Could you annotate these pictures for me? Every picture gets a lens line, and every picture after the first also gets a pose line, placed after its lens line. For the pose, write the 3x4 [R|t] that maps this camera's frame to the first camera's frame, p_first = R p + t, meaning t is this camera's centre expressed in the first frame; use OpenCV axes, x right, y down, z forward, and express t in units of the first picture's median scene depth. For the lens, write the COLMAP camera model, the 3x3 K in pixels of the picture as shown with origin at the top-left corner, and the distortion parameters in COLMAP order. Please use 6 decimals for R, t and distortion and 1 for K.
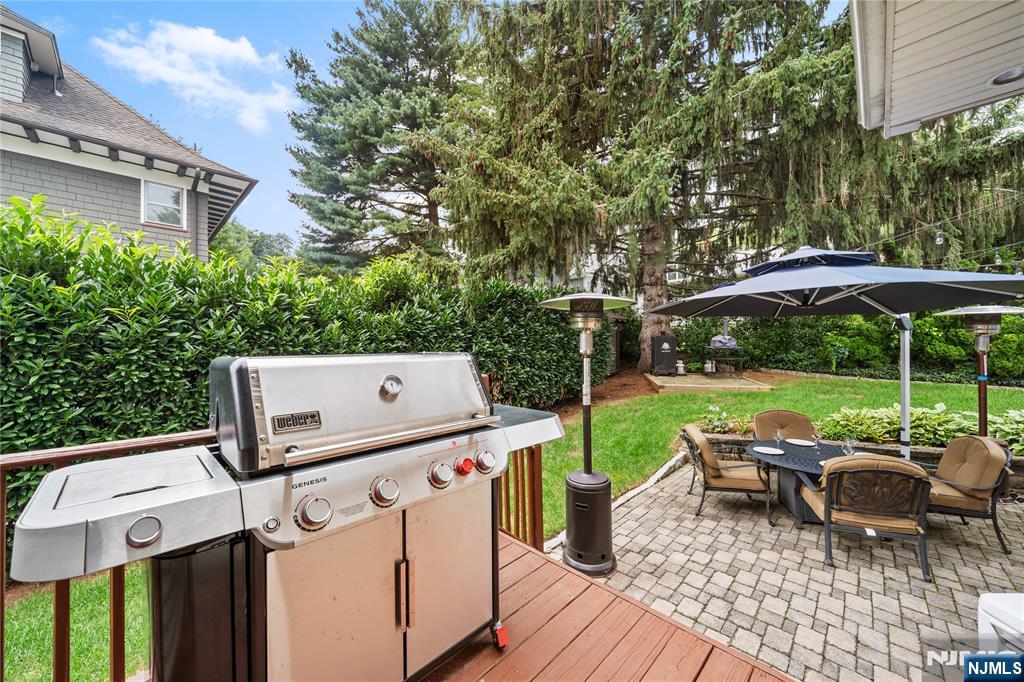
lens RADIAL K [[378.8, 0, 509.3], [0, 378.8, 340.6], [0, 0, 1]] dist [-0.002882, -0.000101]
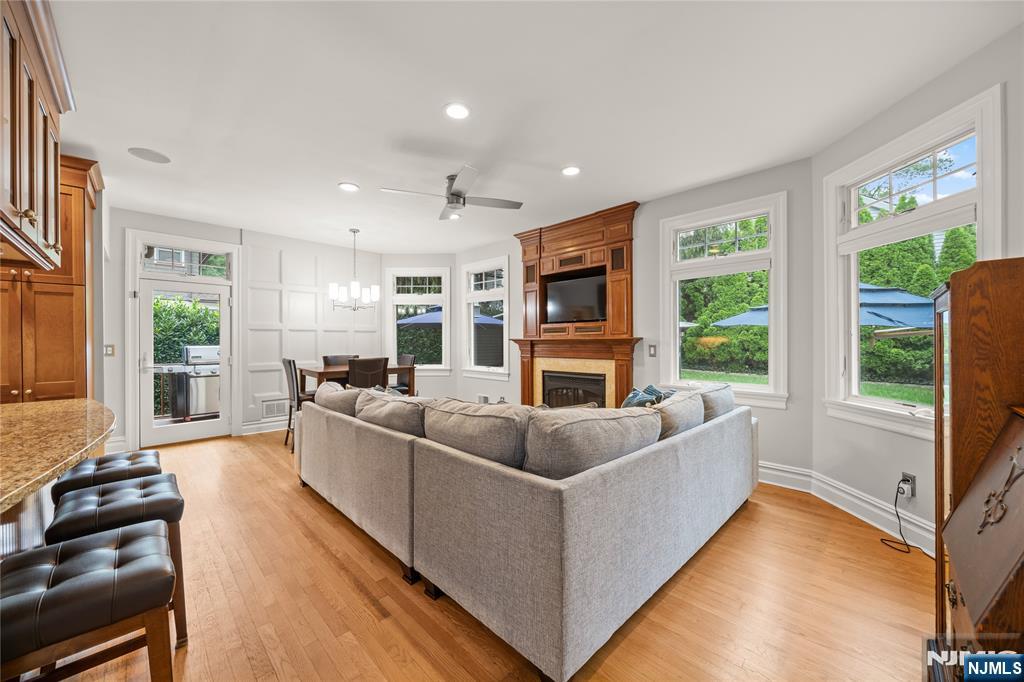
lens RADIAL K [[378.8, 0, 509.3], [0, 378.8, 340.6], [0, 0, 1]] dist [-0.002882, -0.000101]
pose [[0.999989, 0.001742, -0.004393, 0.893024], [-0.001718, 0.999984, 0.005307, -0.015585], [0.004402, -0.005299, 0.999976, -0.998008]]
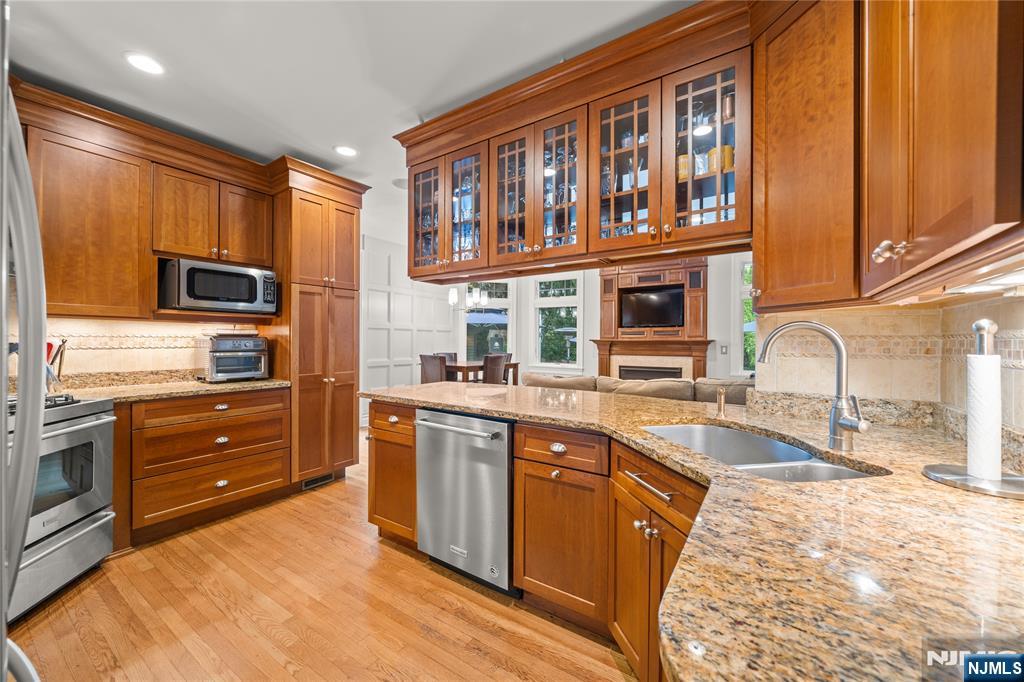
lens RADIAL K [[388.5, 0, 506.4], [0, 388.5, 339.0], [0, 0, 1]] dist [-0.000722, -0.000034]
pose [[0.981403, 0.013543, 0.191482, 0.370905], [-0.013265, 0.999908, -0.002731, -0.009982], [-0.191501, 0.000141, 0.981492, -1.163415]]
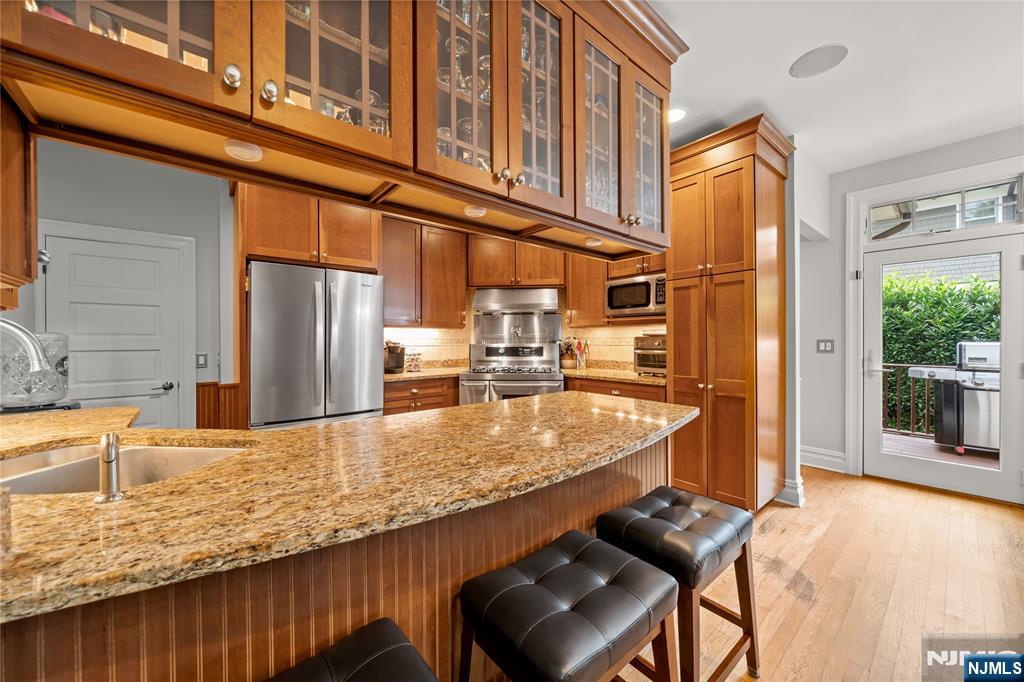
lens RADIAL K [[378.8, 0, 509.3], [0, 378.8, 340.6], [0, 0, 1]] dist [-0.002882, -0.000101]
pose [[-0.086176, 0.011709, -0.996211, 0.756892], [0.010168, 0.999889, 0.010873, -0.012150], [0.996228, -0.009193, -0.086285, -0.699607]]
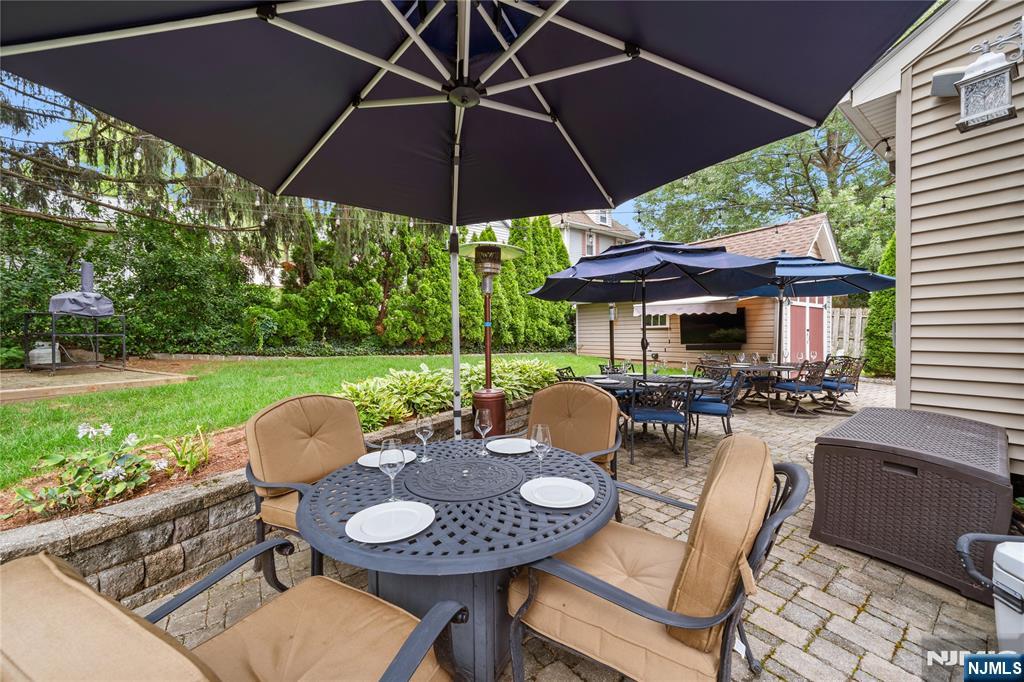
lens RADIAL K [[378.8, 0, 509.3], [0, 378.8, 340.6], [0, 0, 1]] dist [-0.002882, -0.000101]
pose [[0.174786, -0.003557, 0.984600, 0.353851], [0.003237, 0.999990, 0.003038, 0.128308], [-0.984601, 0.002656, 0.174795, 0.749762]]
